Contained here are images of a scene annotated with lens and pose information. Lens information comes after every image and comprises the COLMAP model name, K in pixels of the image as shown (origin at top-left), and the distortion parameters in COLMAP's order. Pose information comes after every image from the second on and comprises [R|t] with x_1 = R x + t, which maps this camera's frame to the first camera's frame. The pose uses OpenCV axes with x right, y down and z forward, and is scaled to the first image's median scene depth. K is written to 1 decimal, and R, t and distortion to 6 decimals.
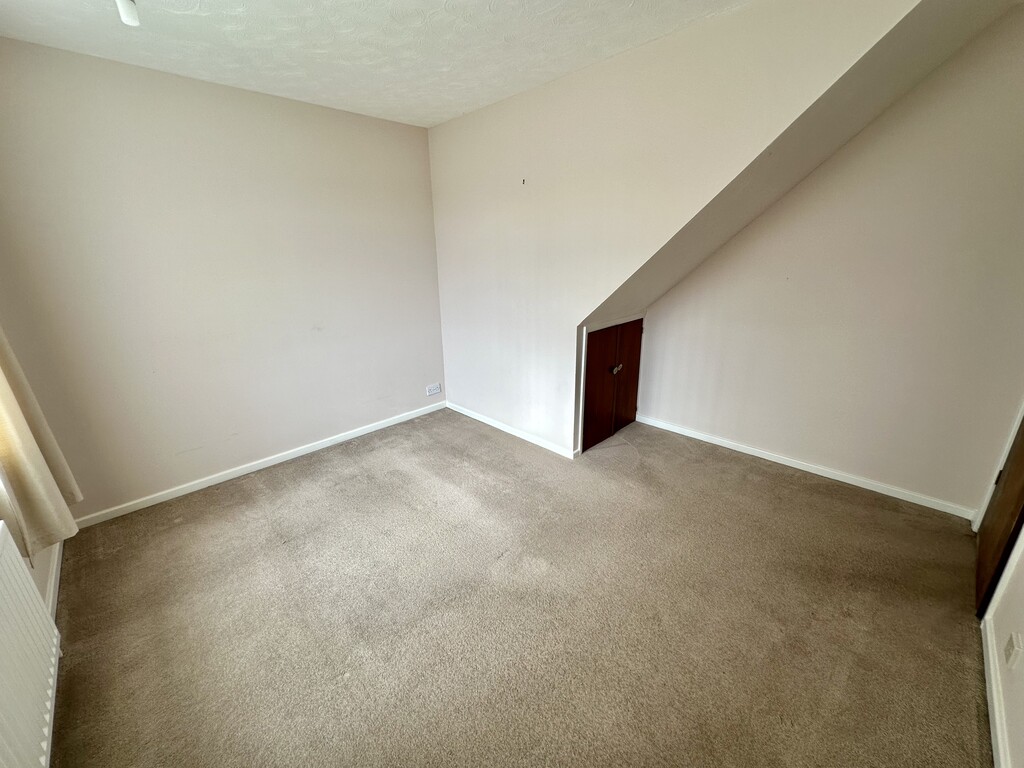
lens RADIAL K [[410.0, 0, 512.0], [0, 410.0, 382.8], [0, 0, 1]] dist [-0.004327, 0.001973]
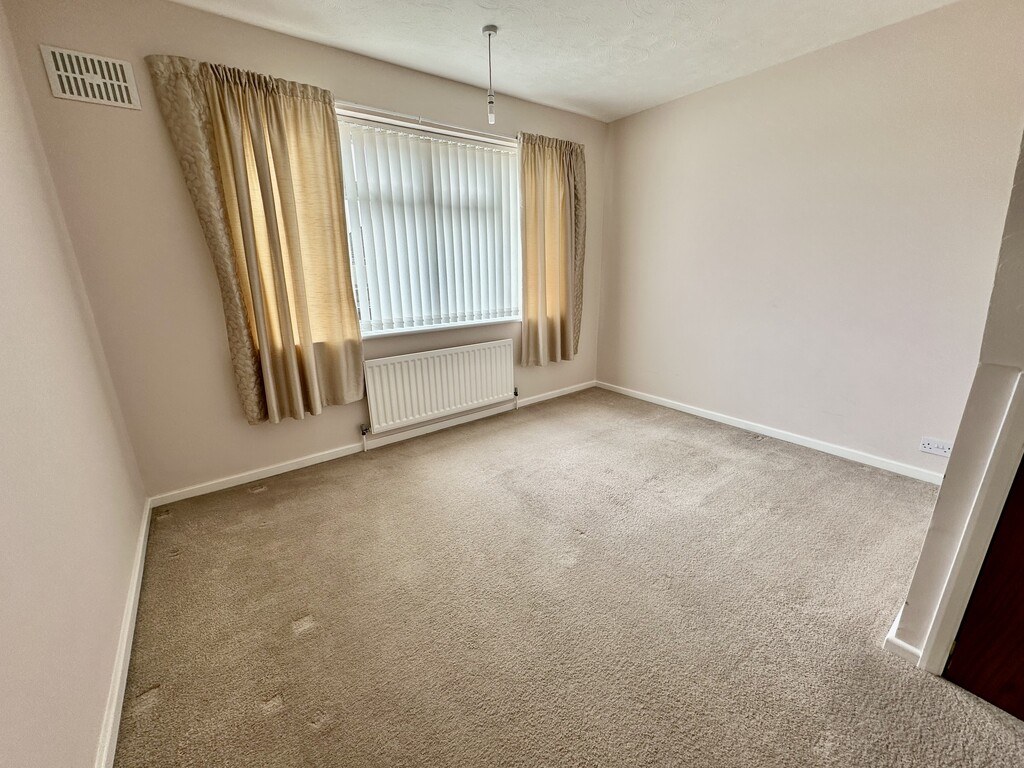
lens RADIAL K [[410.0, 0, 511.3], [0, 410.0, 379.5], [0, 0, 1]] dist [-0.004327, 0.001973]
pose [[-0.136675, 0.286856, -0.948174, 0.603811], [-0.292156, 0.902910, 0.315275, -0.111416], [0.946554, 0.320105, -0.039599, 0.600576]]
